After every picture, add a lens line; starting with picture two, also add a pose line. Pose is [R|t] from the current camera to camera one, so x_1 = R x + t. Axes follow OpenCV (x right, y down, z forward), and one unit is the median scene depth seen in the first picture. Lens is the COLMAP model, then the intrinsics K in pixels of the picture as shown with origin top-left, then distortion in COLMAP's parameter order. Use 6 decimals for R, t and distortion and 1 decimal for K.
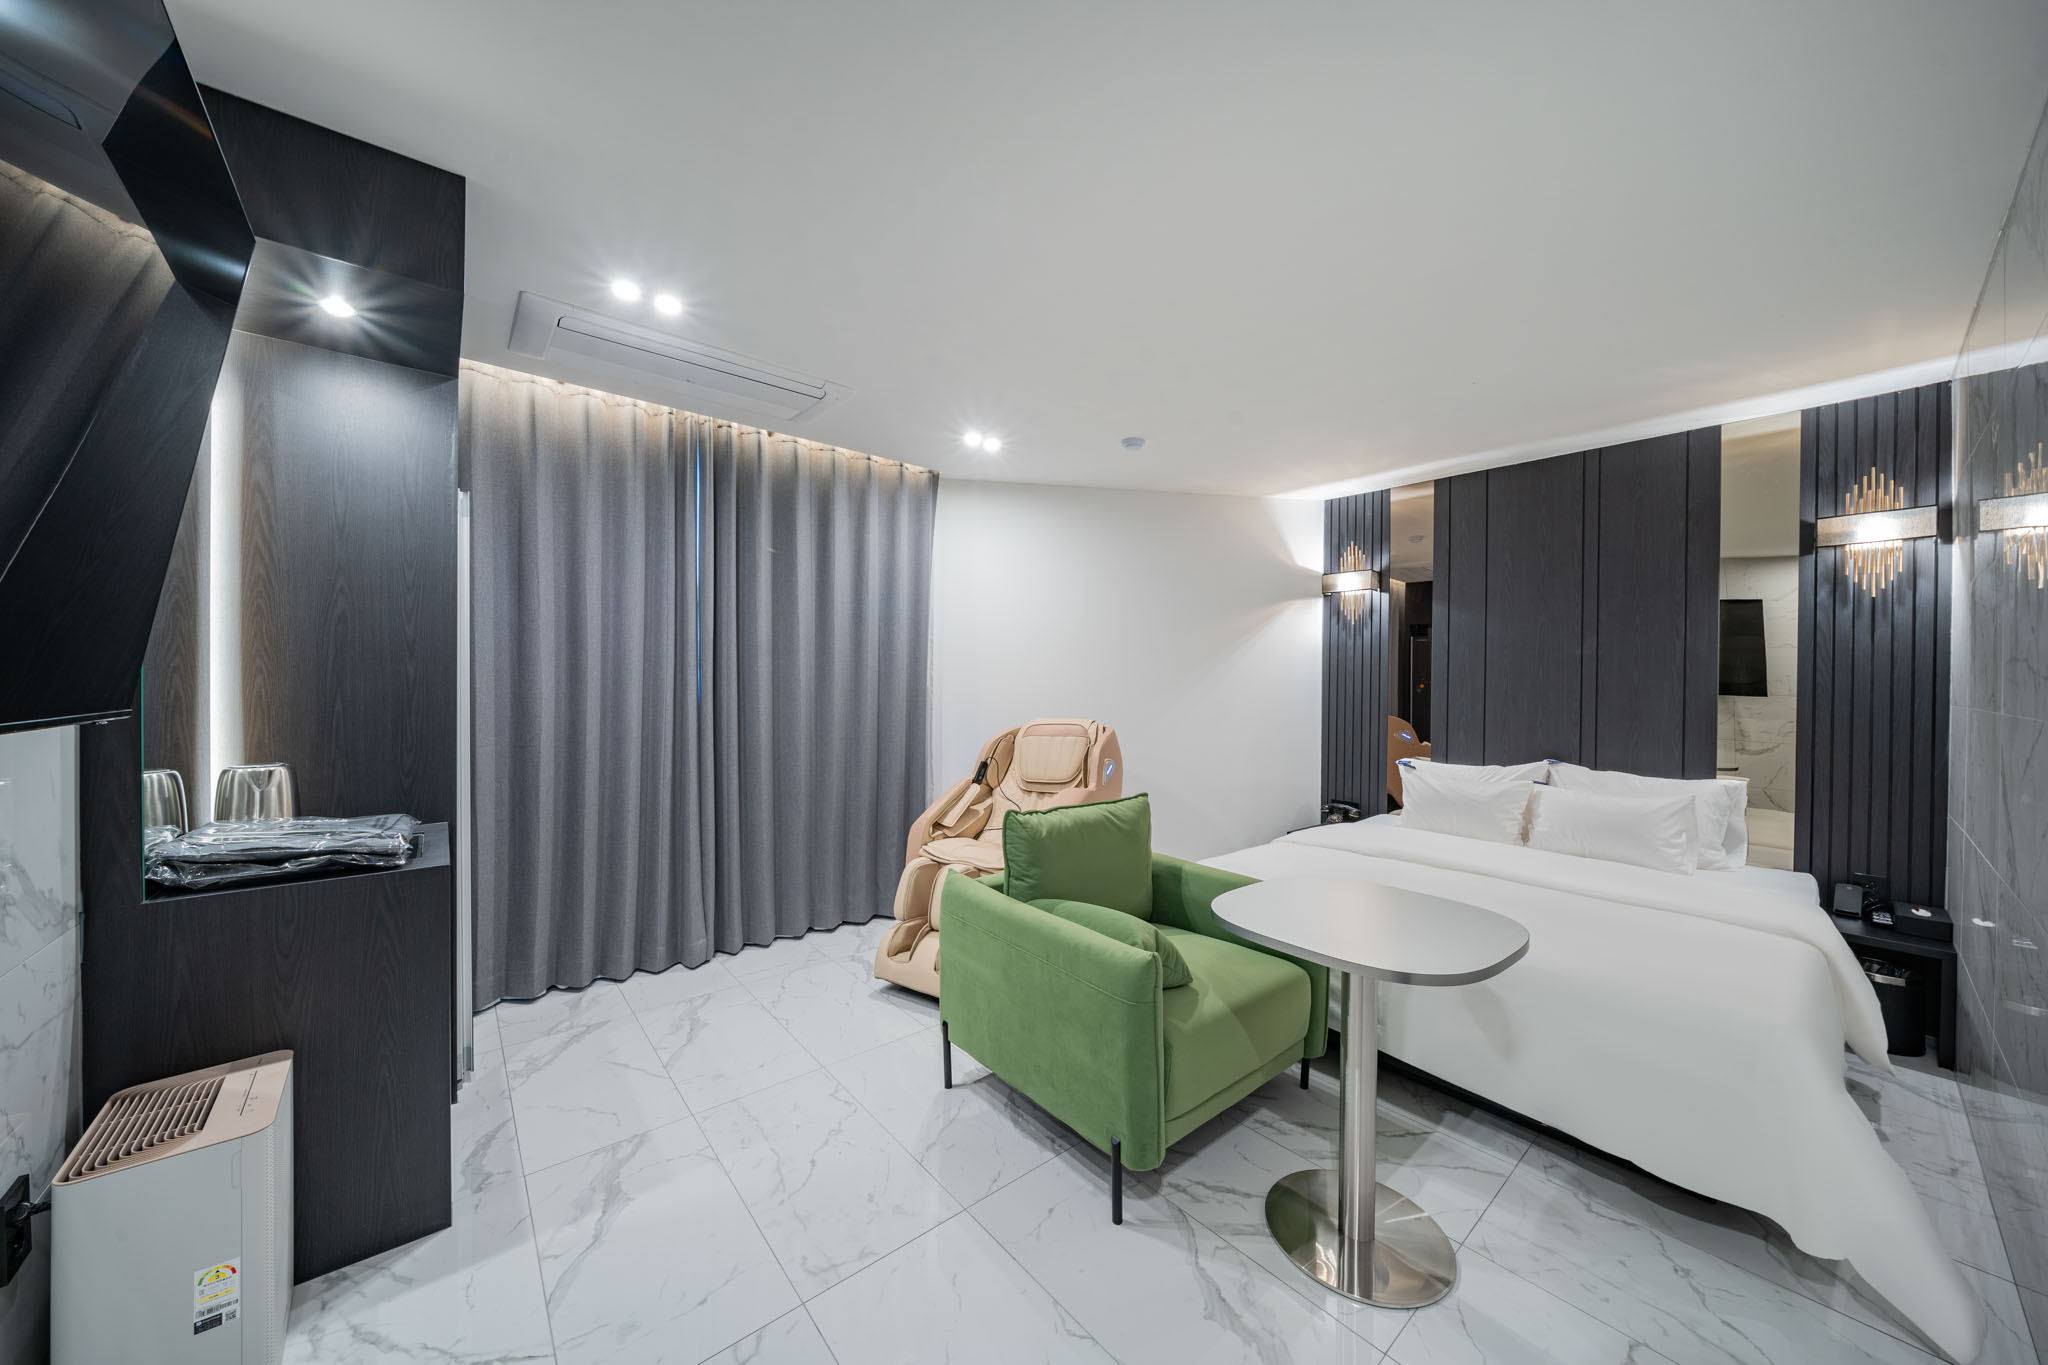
lens RADIAL K [[696.6, 0, 1019.7], [0, 696.6, 682.5], [0, 0, 1]] dist [-0.001106, -0.000143]
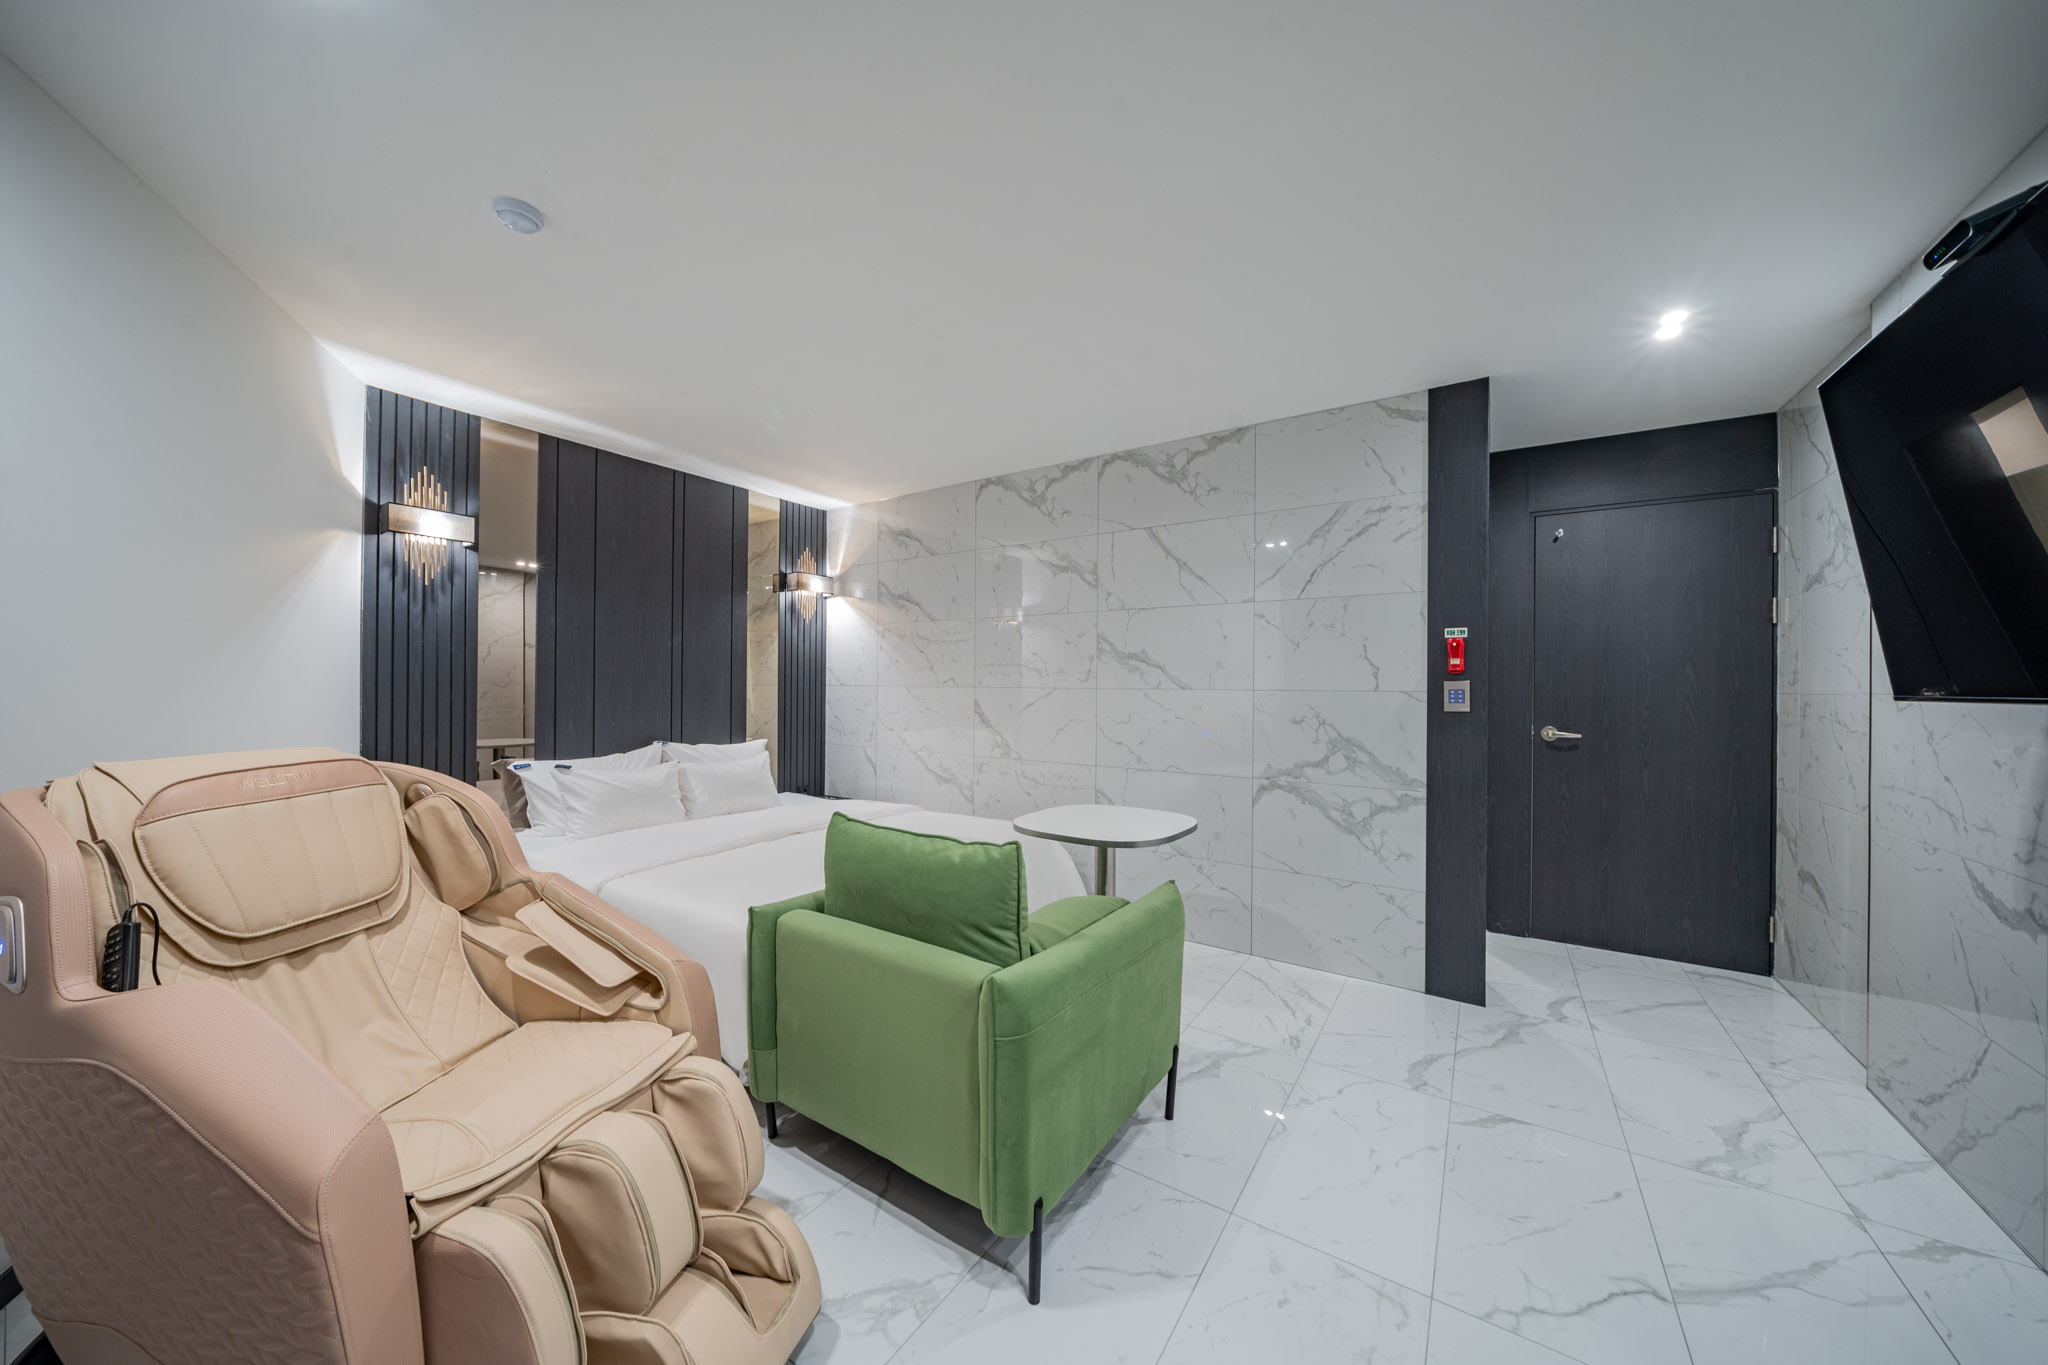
lens RADIAL K [[696.6, 0, 1019.7], [0, 696.6, 682.5], [0, 0, 1]] dist [-0.001106, -0.000143]
pose [[-0.255402, -0.008570, 0.966797, -0.460128], [-0.016091, 0.999860, 0.004612, 0.004468], [-0.966701, -0.014379, -0.255505, 0.756905]]
